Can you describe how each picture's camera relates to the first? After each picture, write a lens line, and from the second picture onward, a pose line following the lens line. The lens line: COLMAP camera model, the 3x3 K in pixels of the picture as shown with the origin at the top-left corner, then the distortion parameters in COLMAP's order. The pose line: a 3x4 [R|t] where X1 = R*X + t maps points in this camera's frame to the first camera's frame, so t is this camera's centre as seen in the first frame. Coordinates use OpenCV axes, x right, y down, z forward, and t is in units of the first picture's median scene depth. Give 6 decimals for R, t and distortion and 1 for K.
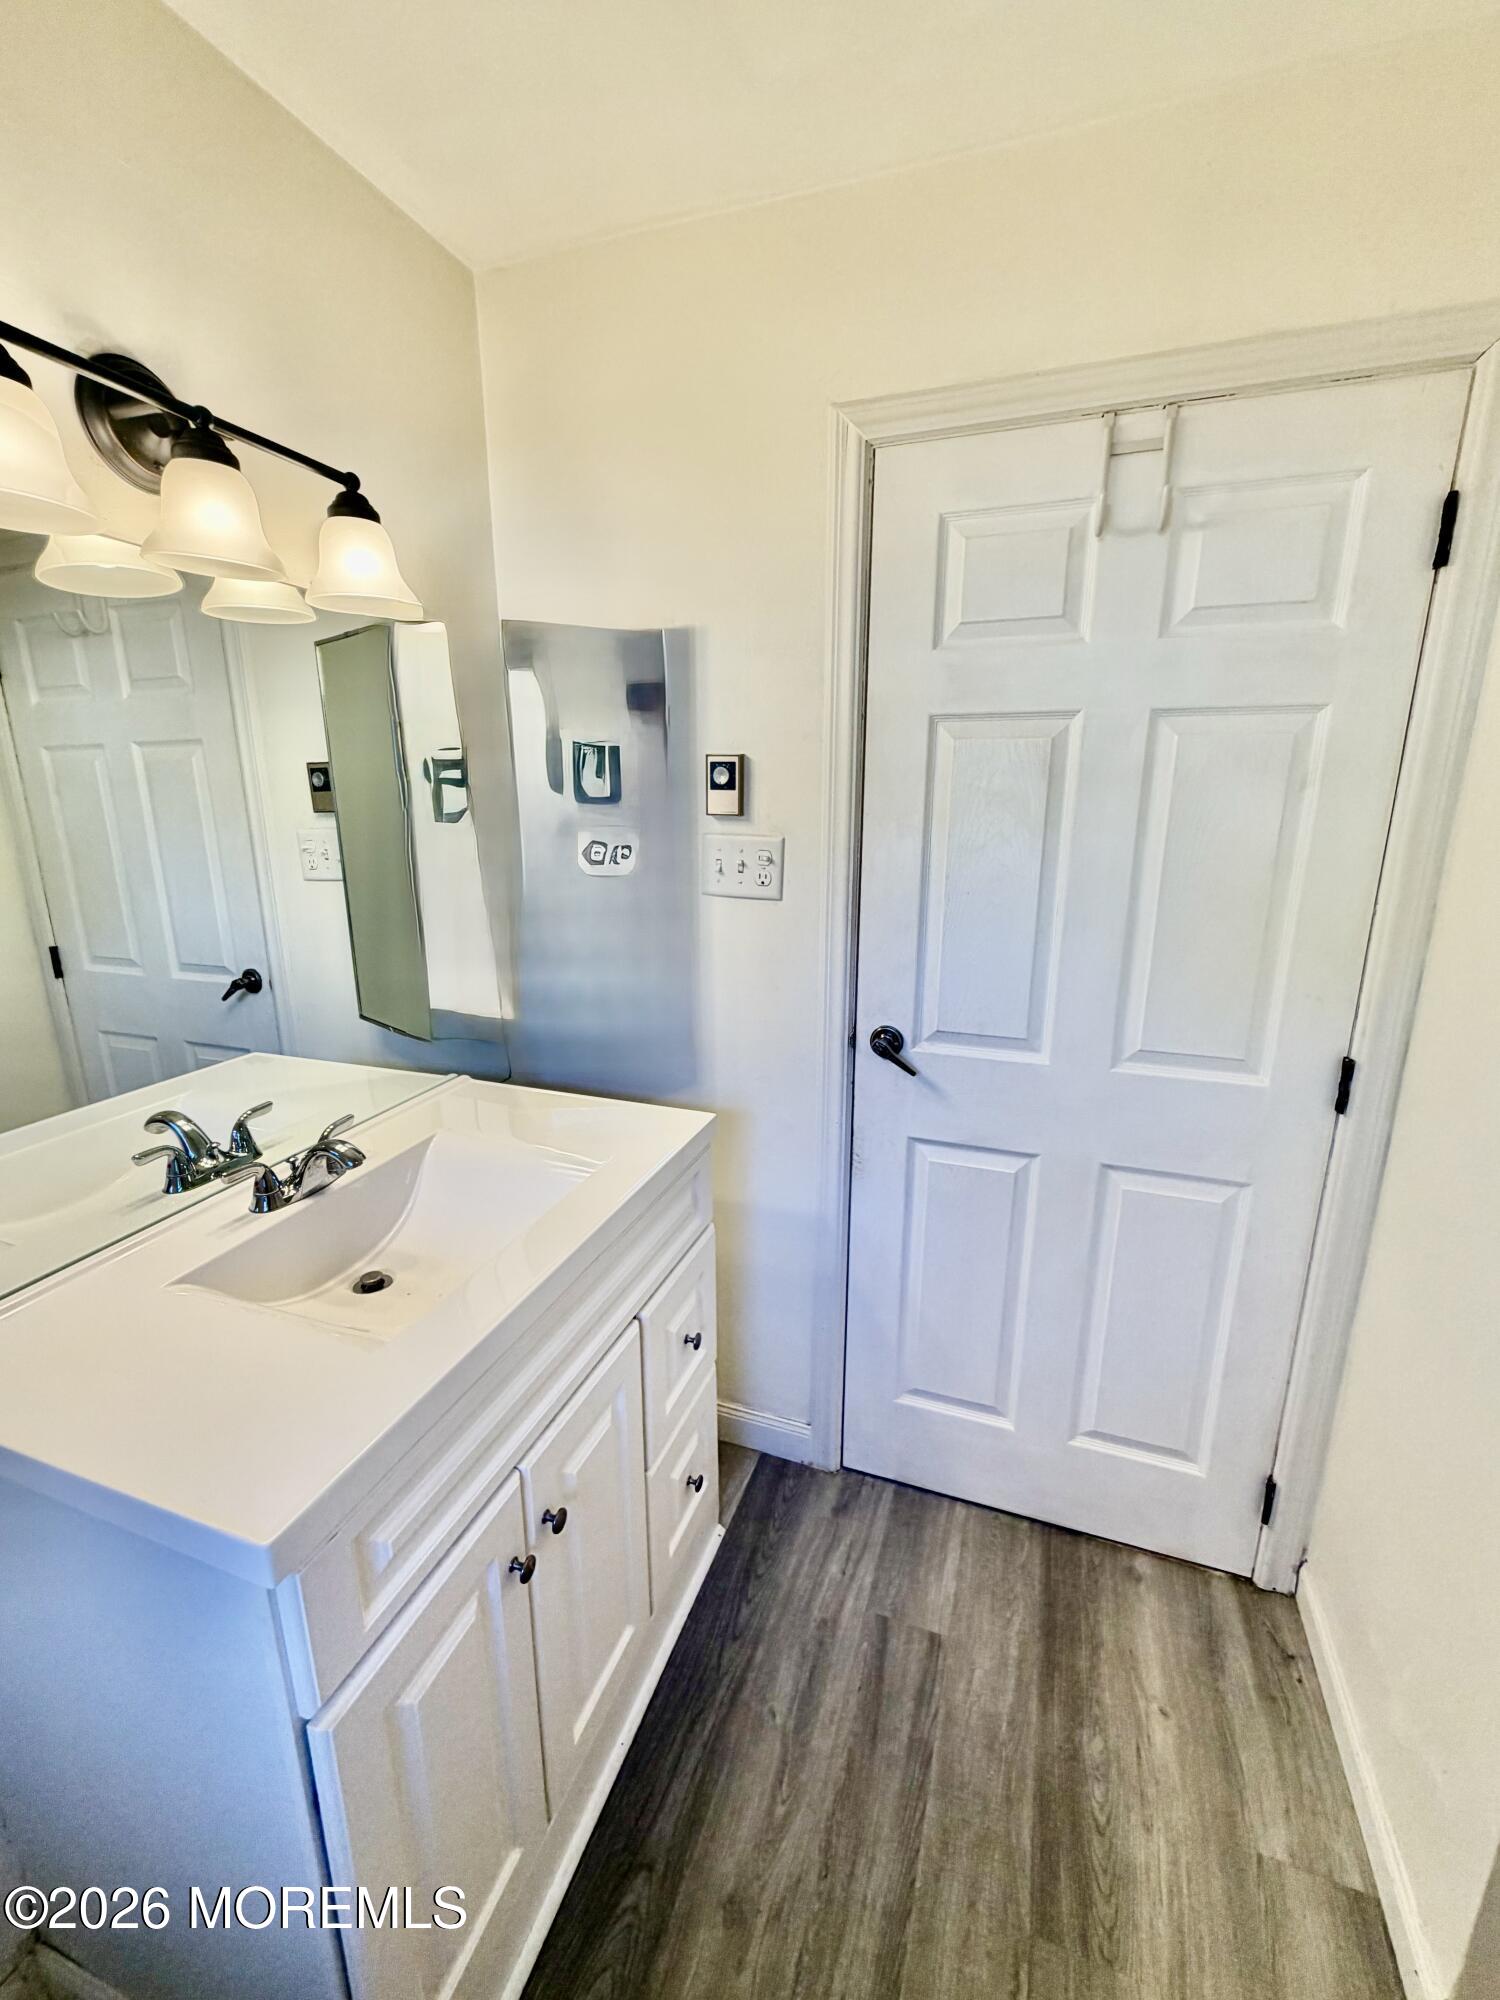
lens RADIAL K [[827.2, 0, 737.0], [0, 827.2, 1006.9], [0, 0, 1]] dist [0.001186, -0.000801]
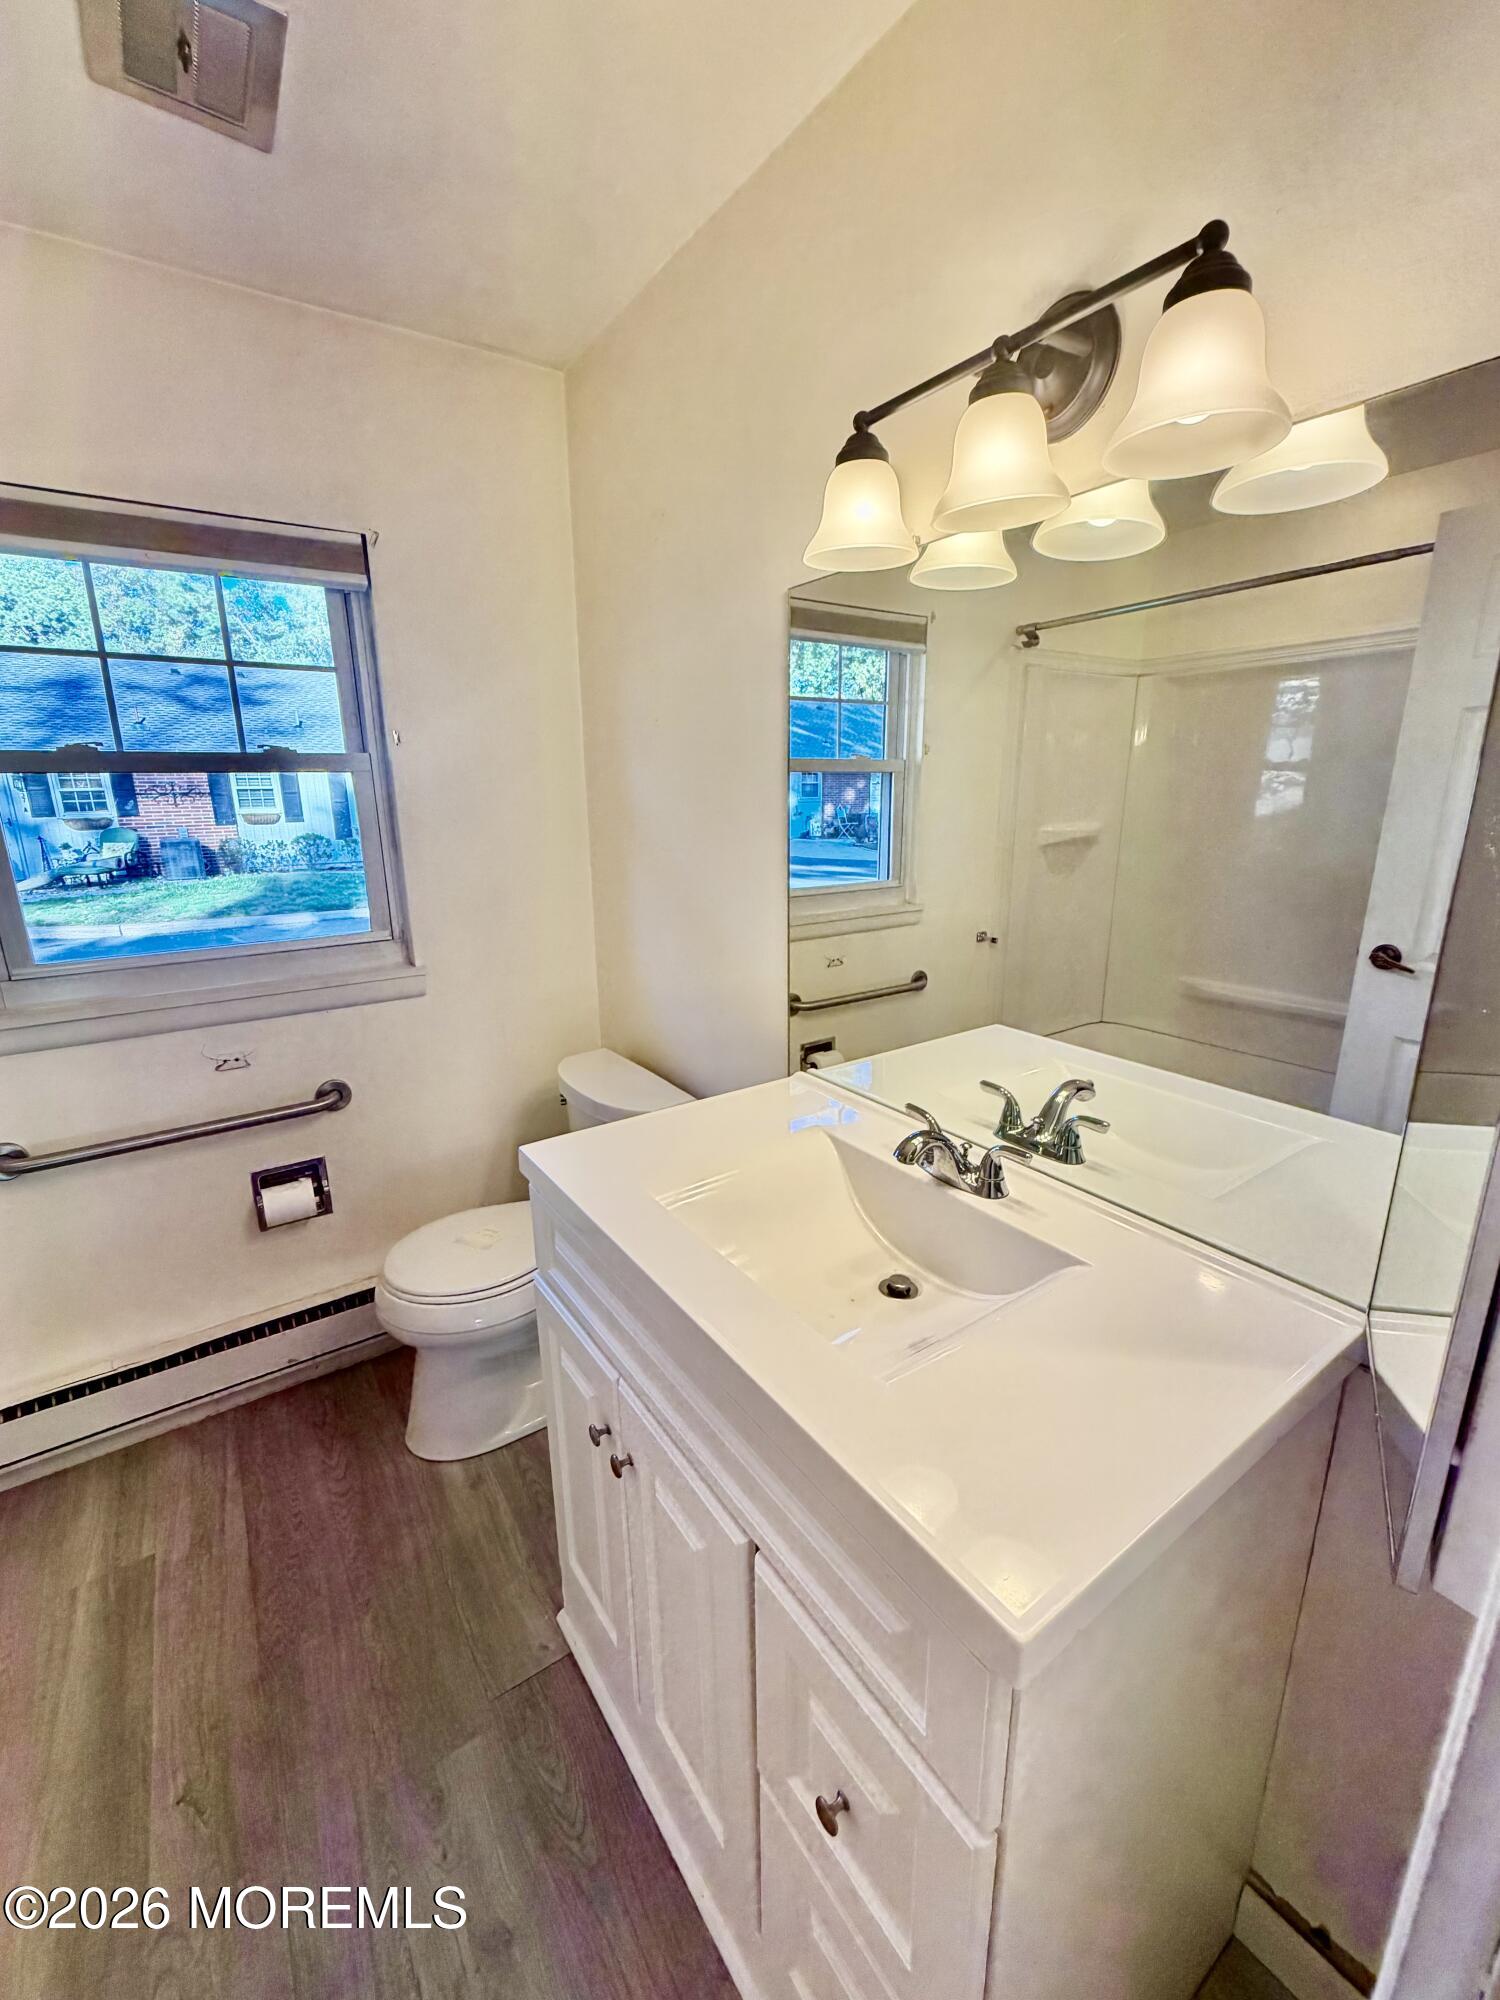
lens RADIAL K [[827.2, 0, 741.6], [0, 827.2, 998.2], [0, 0, 1]] dist [0.001186, -0.000801]
pose [[-0.608358, 0.199746, -0.768116, 0.332242], [-0.182510, 0.906665, 0.380326, -0.295855], [0.772393, 0.371563, -0.515121, 1.264568]]
